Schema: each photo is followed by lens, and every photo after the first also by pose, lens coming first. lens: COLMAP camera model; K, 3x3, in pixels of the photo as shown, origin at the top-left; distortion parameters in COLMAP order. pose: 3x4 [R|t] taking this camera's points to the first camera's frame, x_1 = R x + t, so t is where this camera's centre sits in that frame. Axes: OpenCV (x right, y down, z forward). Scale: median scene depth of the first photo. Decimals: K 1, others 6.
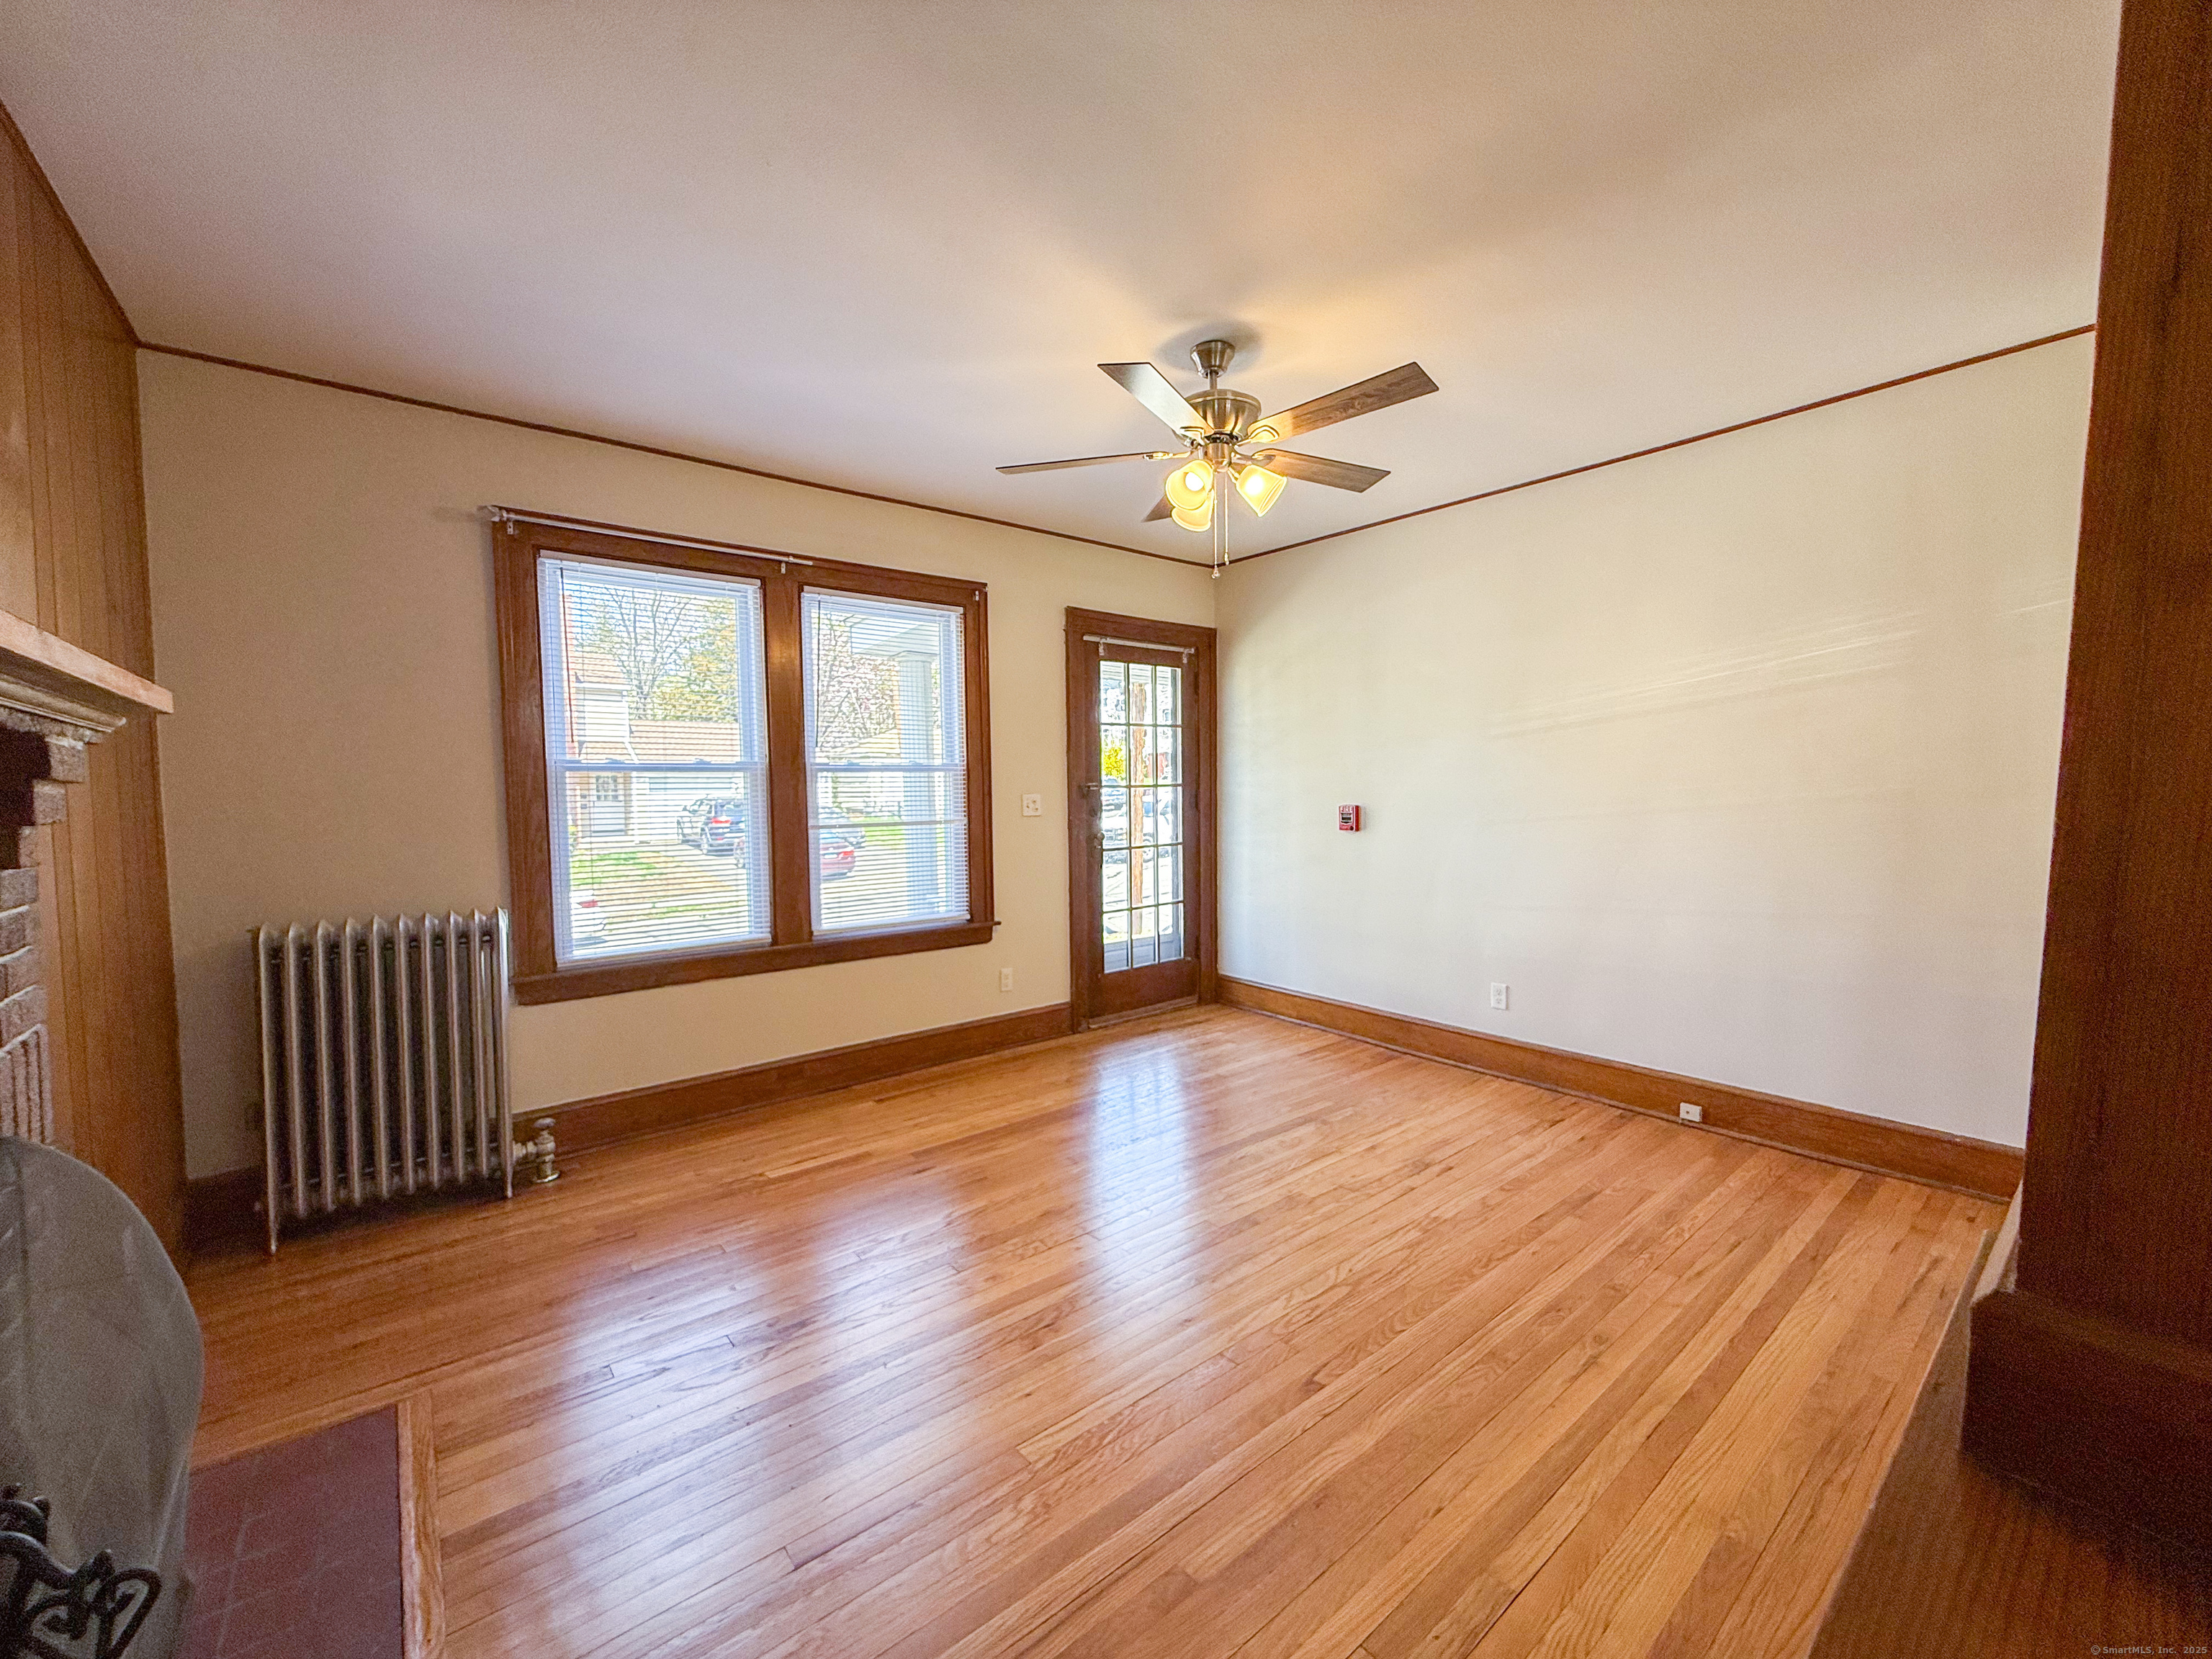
lens RADIAL K [[887.4, 0, 1110.9], [0, 887.4, 824.7], [0, 0, 1]] dist [0.000218, 0.000004]
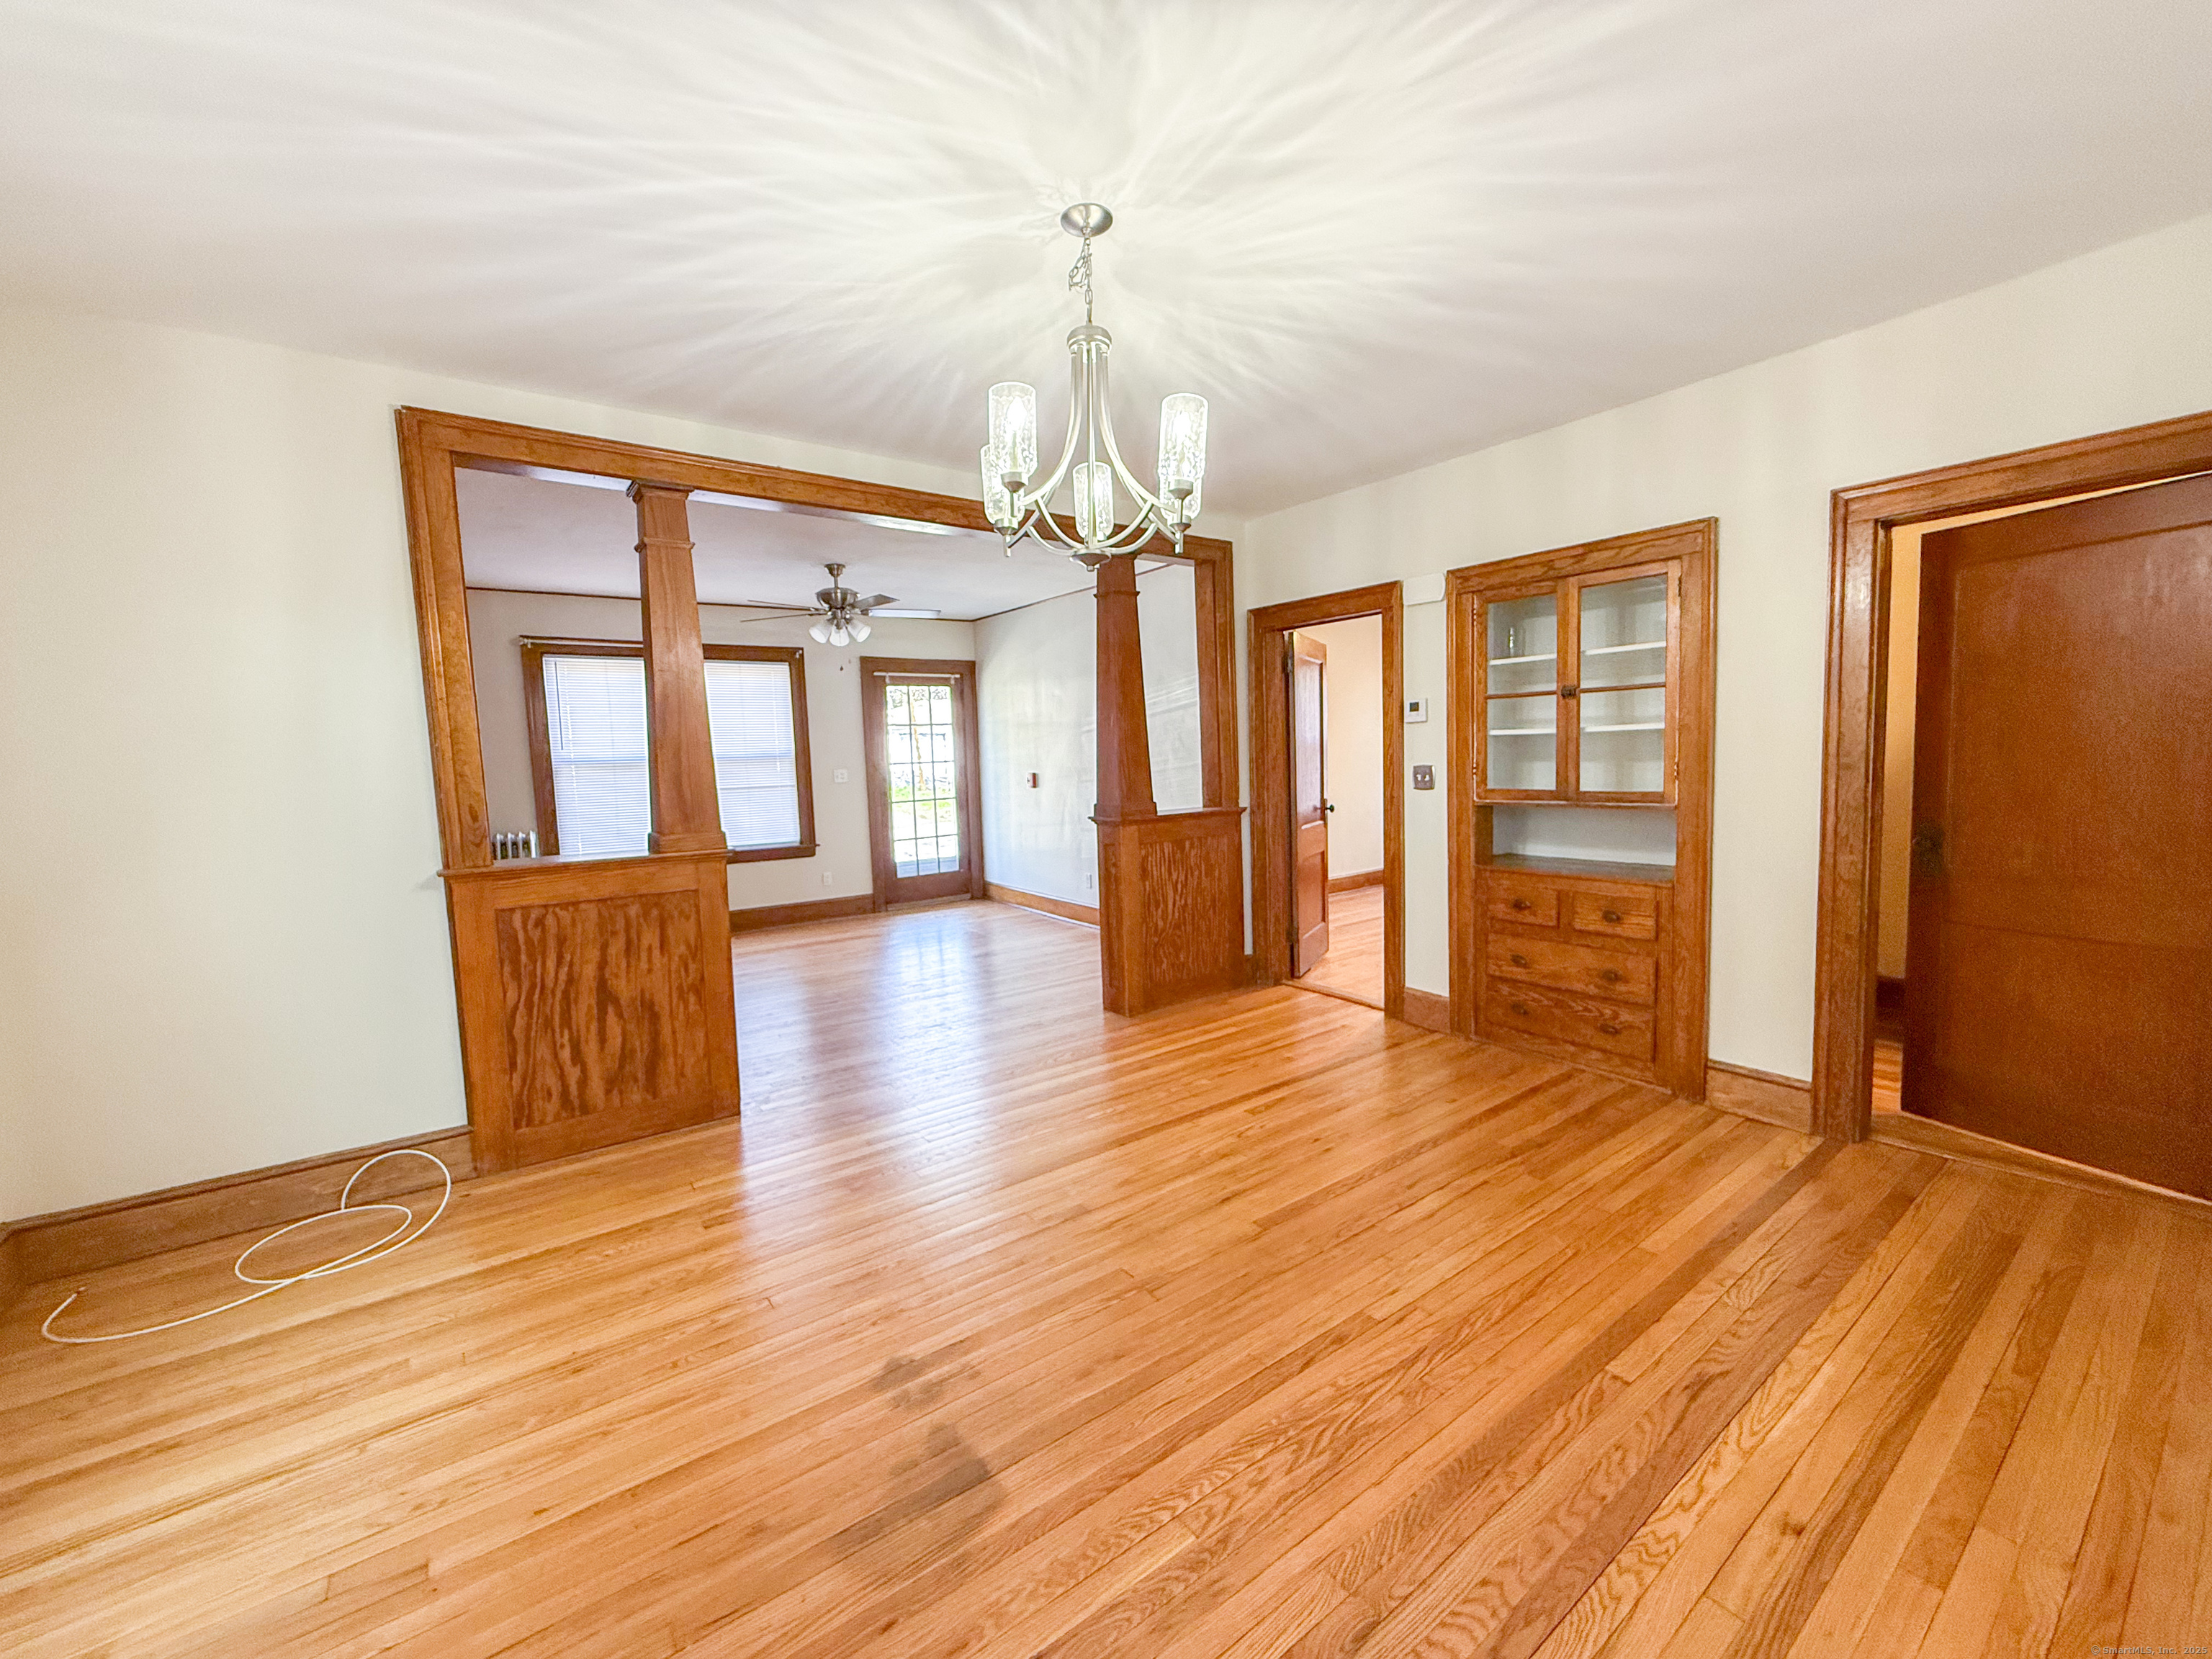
lens RADIAL K [[887.4, 0, 1104.5], [0, 887.4, 822.8], [0, 0, 1]] dist [0.000218, 0.000004]
pose [[0.998473, -0.014984, -0.053170, 0.479498], [0.017195, 0.998996, 0.041373, 0.004919], [0.052497, -0.042224, 0.997728, -0.630331]]
